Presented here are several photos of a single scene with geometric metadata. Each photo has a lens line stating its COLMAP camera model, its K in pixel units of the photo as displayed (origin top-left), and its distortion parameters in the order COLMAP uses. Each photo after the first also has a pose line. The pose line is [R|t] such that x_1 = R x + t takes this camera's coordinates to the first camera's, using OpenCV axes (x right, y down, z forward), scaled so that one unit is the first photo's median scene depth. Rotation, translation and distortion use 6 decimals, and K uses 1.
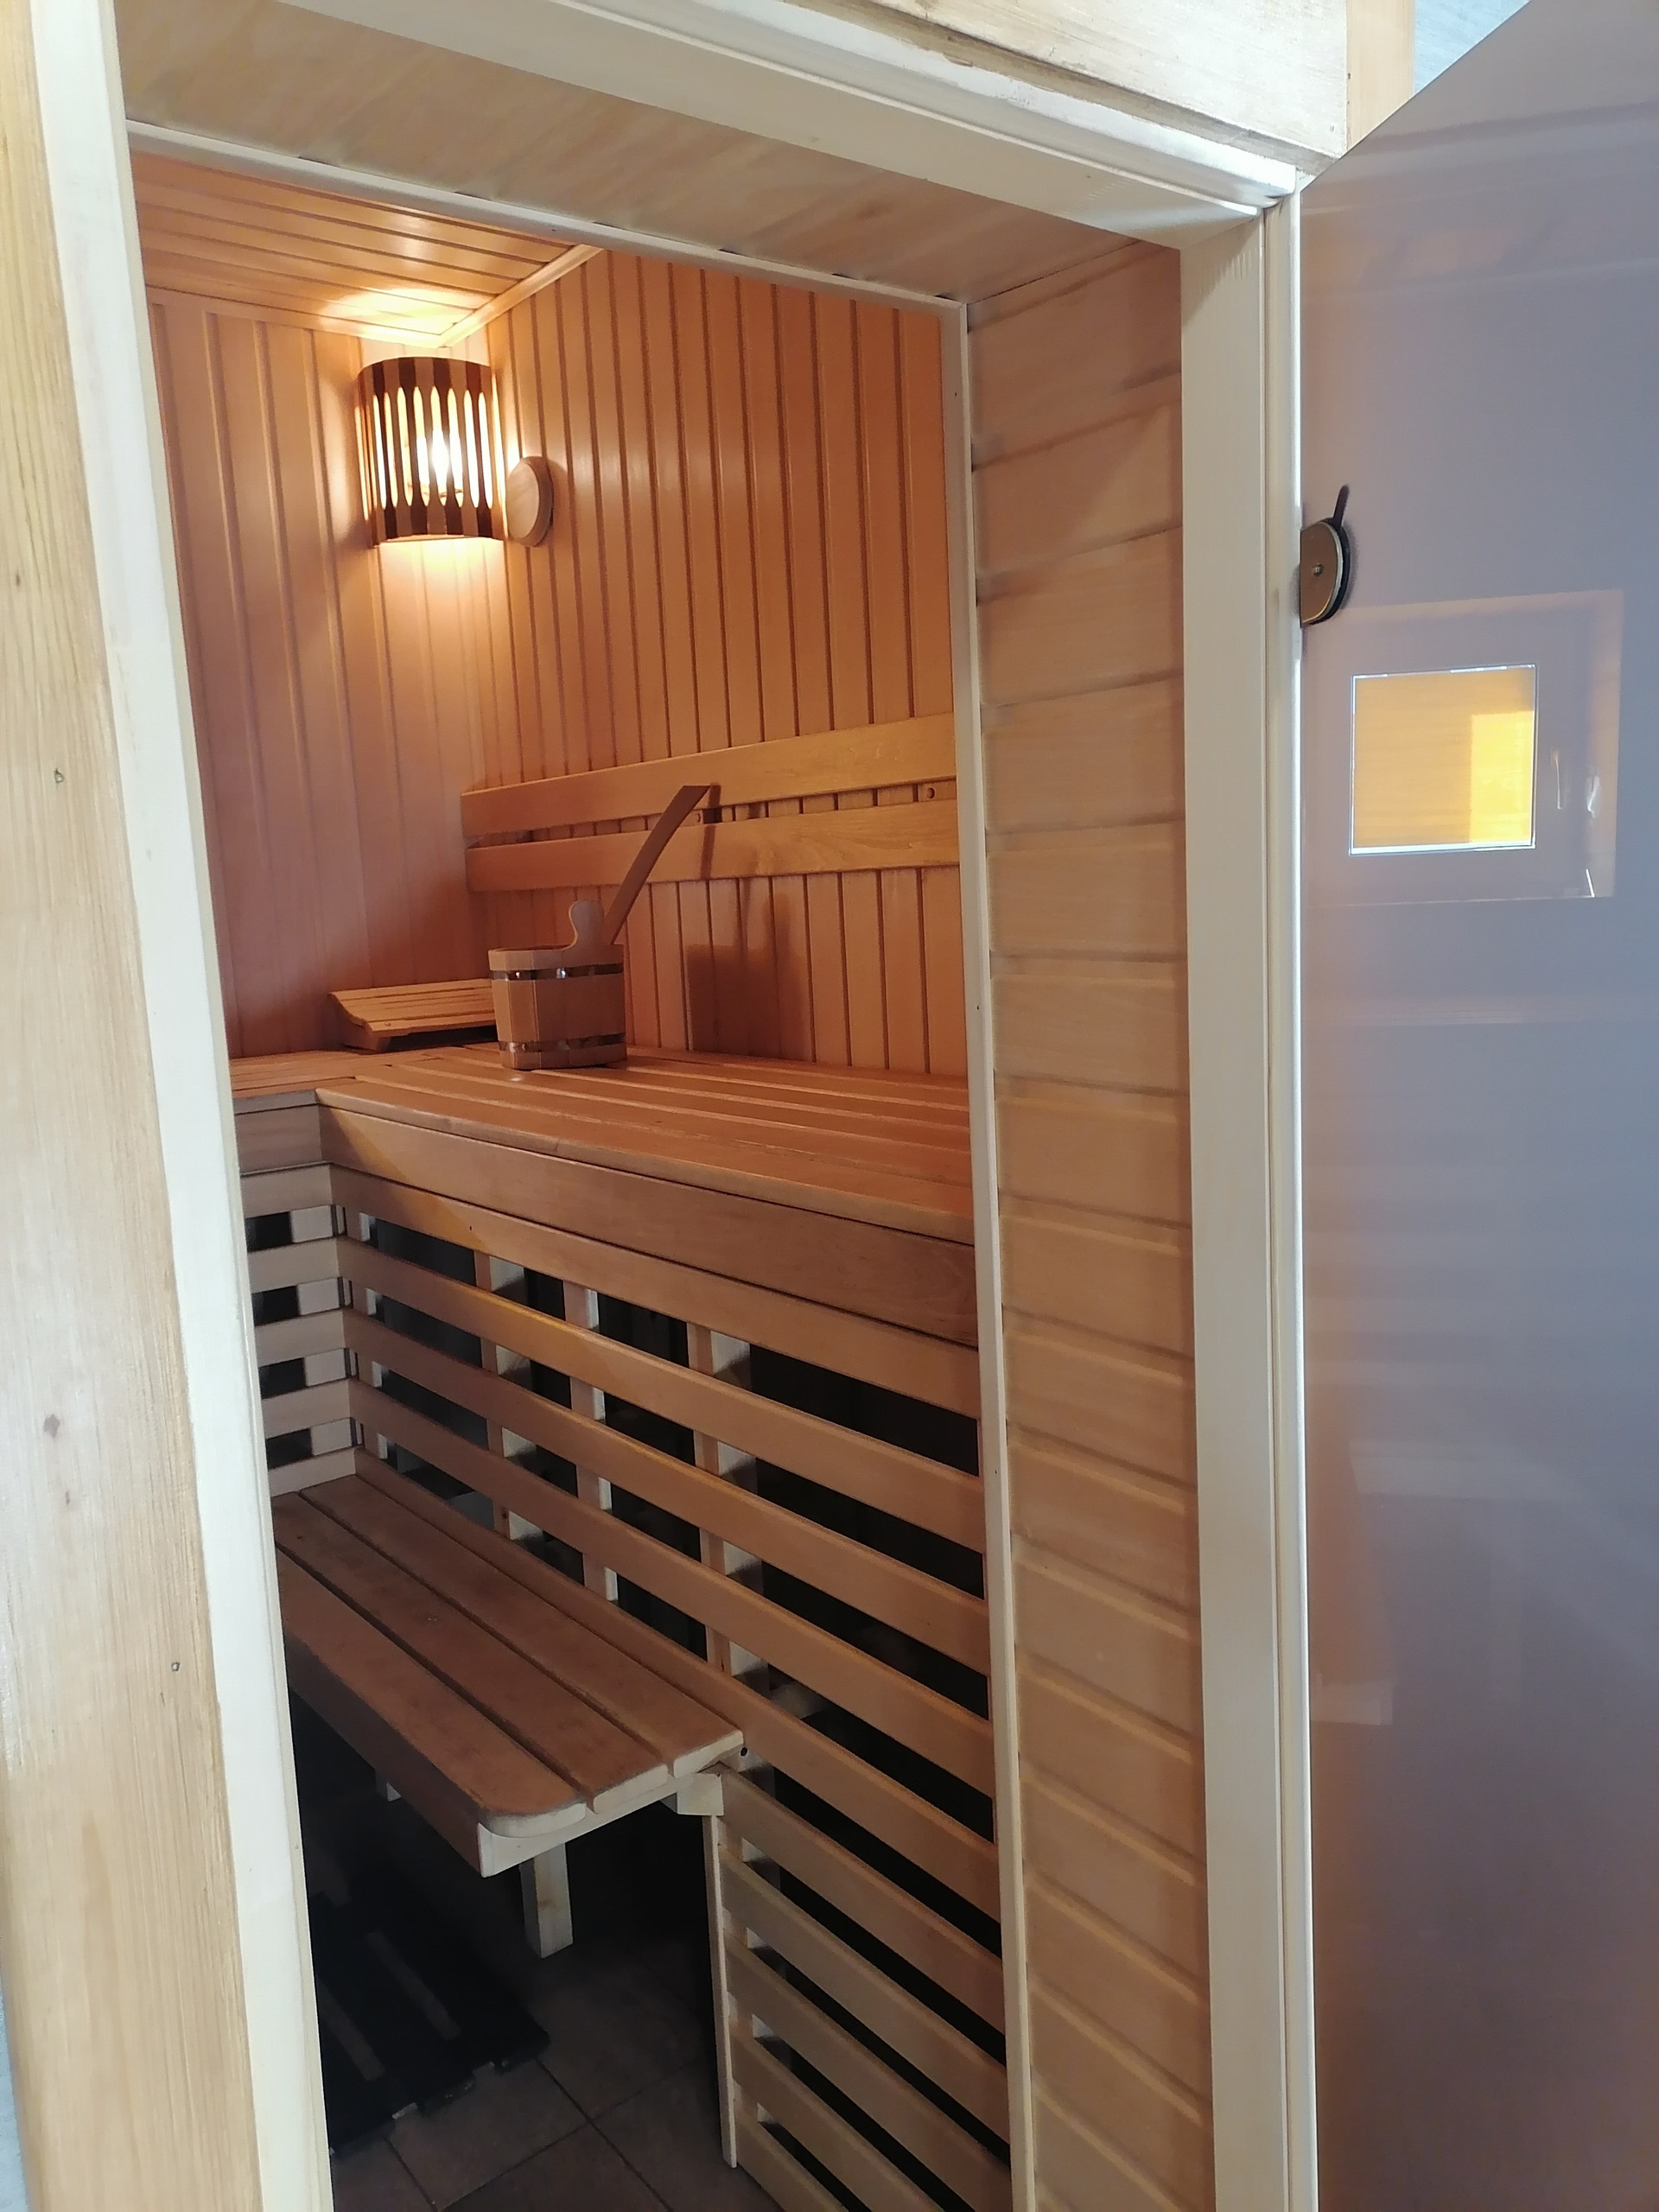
lens RADIAL K [[1652.2, 0, 829.5], [0, 1652.2, 1106.0], [0, 0, 1]] dist [0.048820, -0.049162]
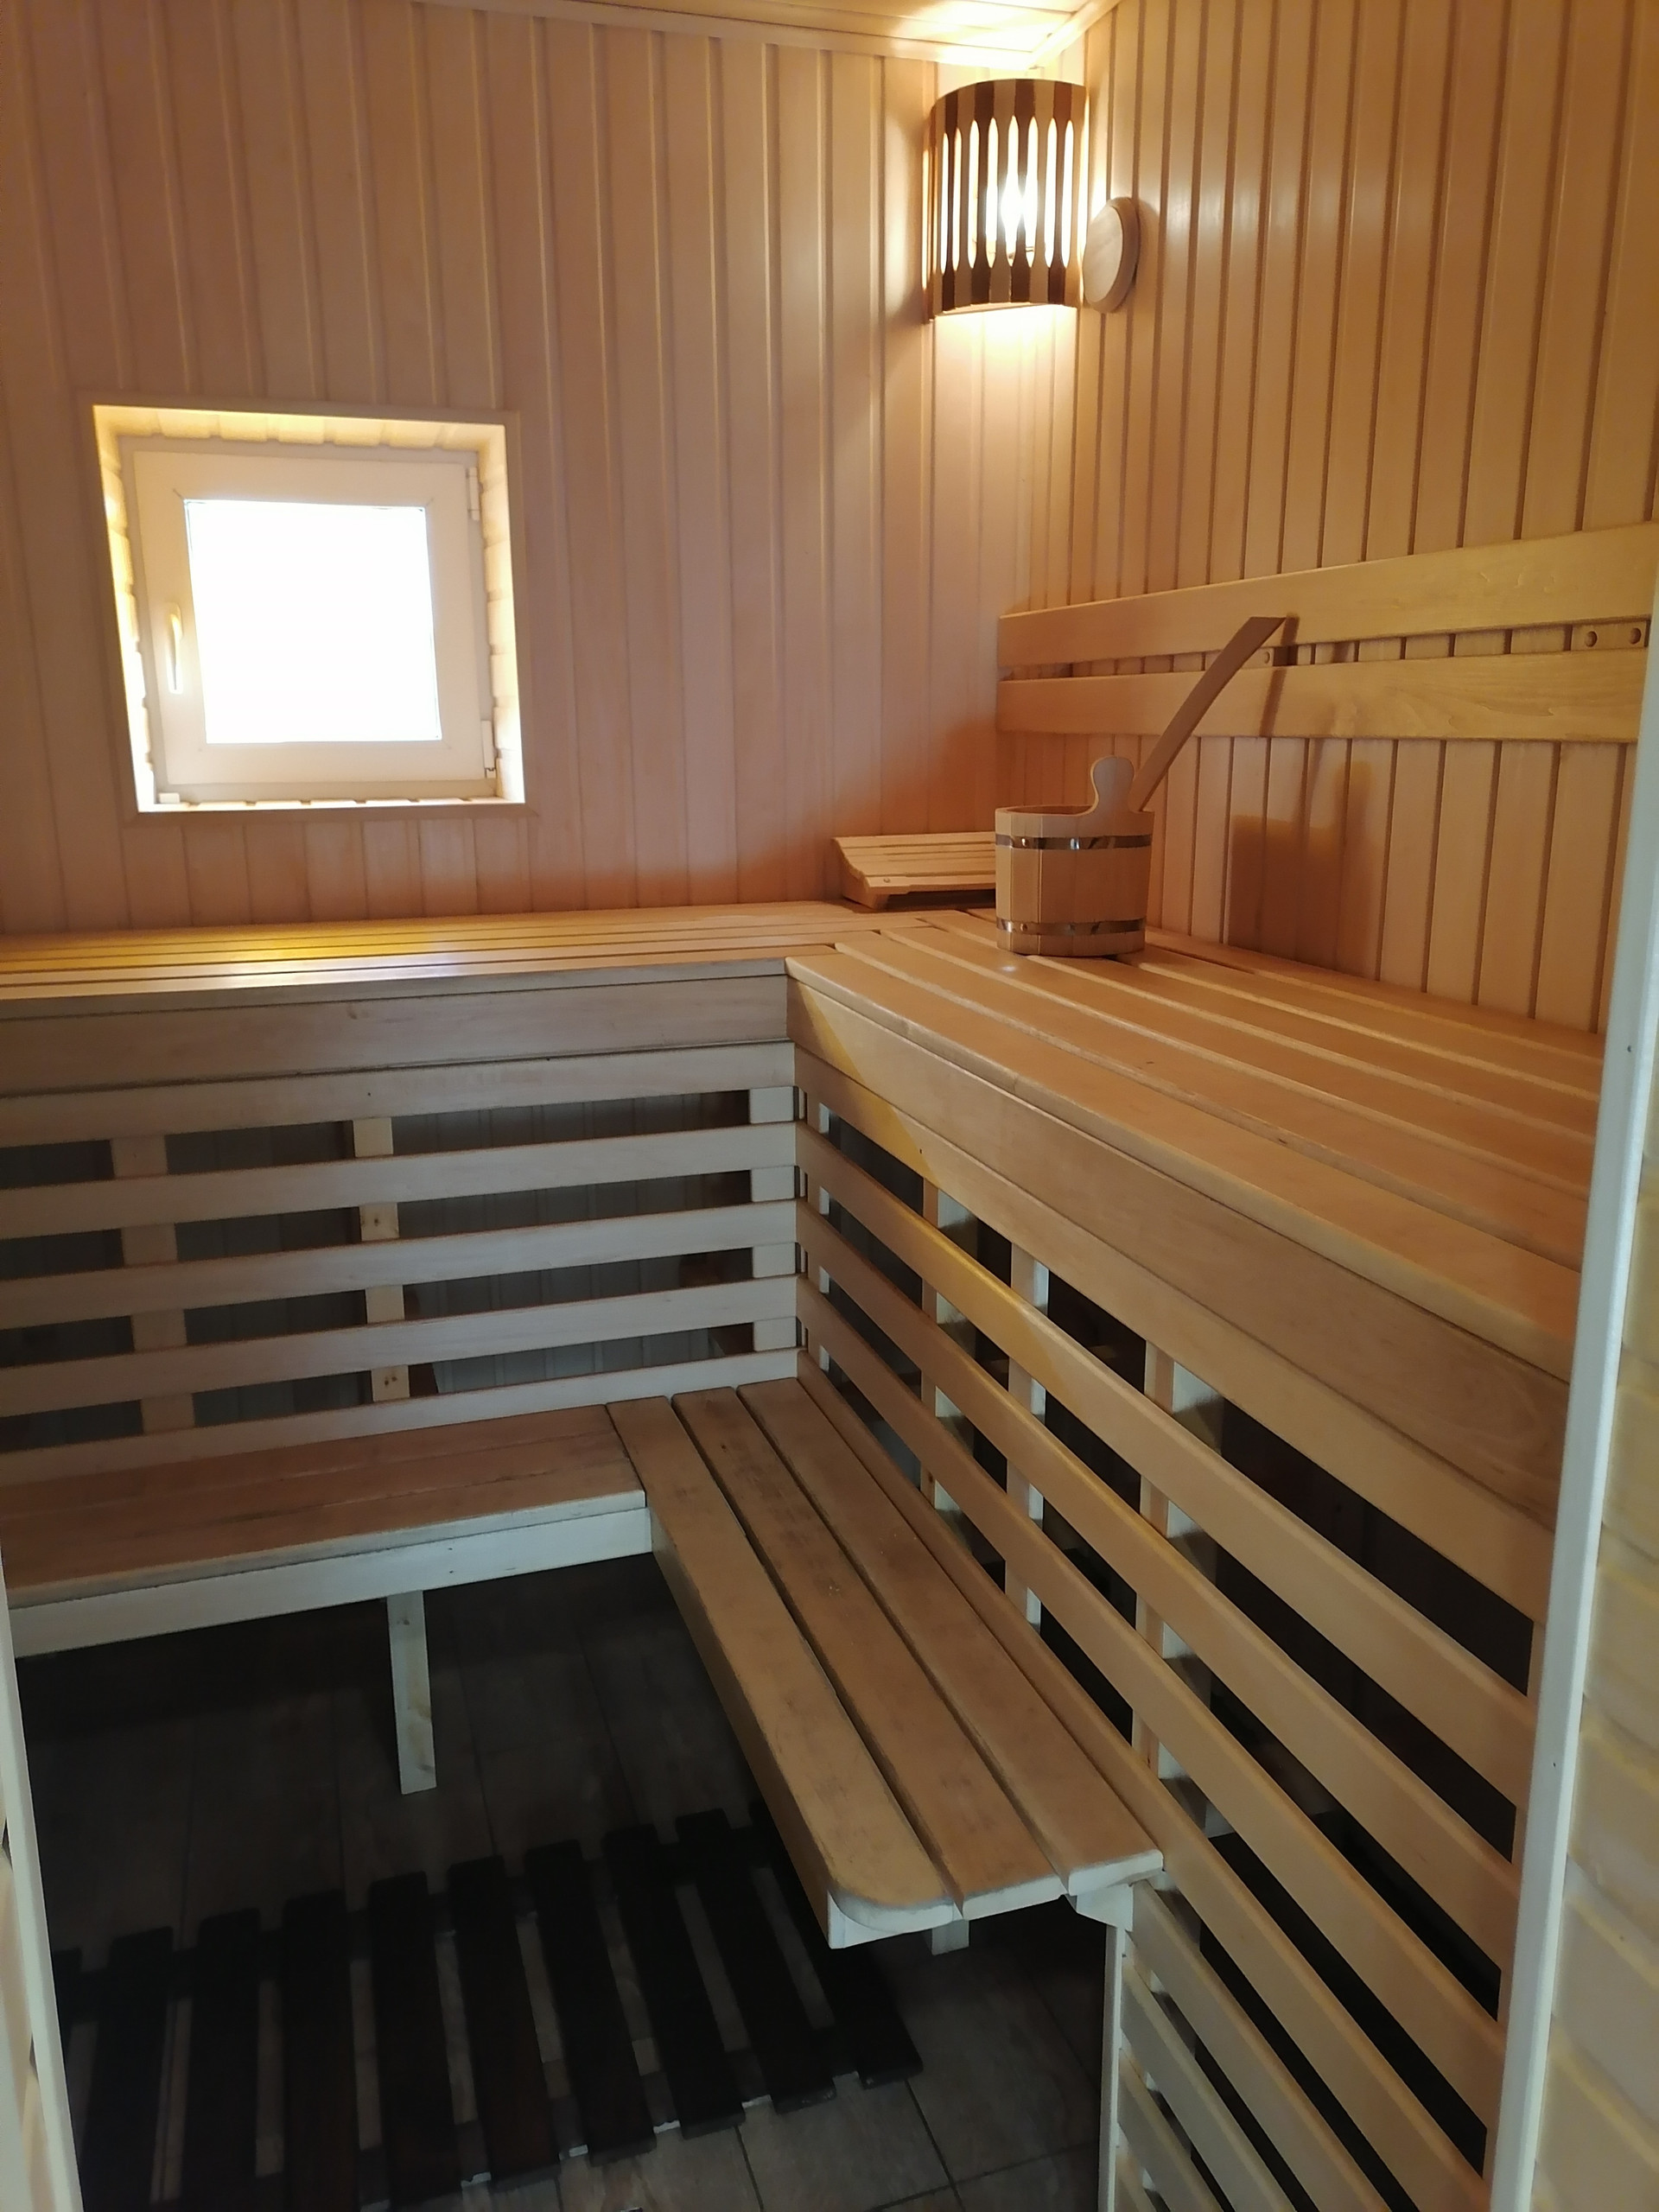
lens RADIAL K [[1652.2, 0, 829.5], [0, 1652.2, 1106.0], [0, 0, 1]] dist [0.048820, -0.049162]
pose [[0.939610, 0.123516, -0.319181, 0.005414], [-0.088562, 0.988589, 0.121852, -0.039935], [0.330590, -0.086226, 0.939827, 0.159222]]
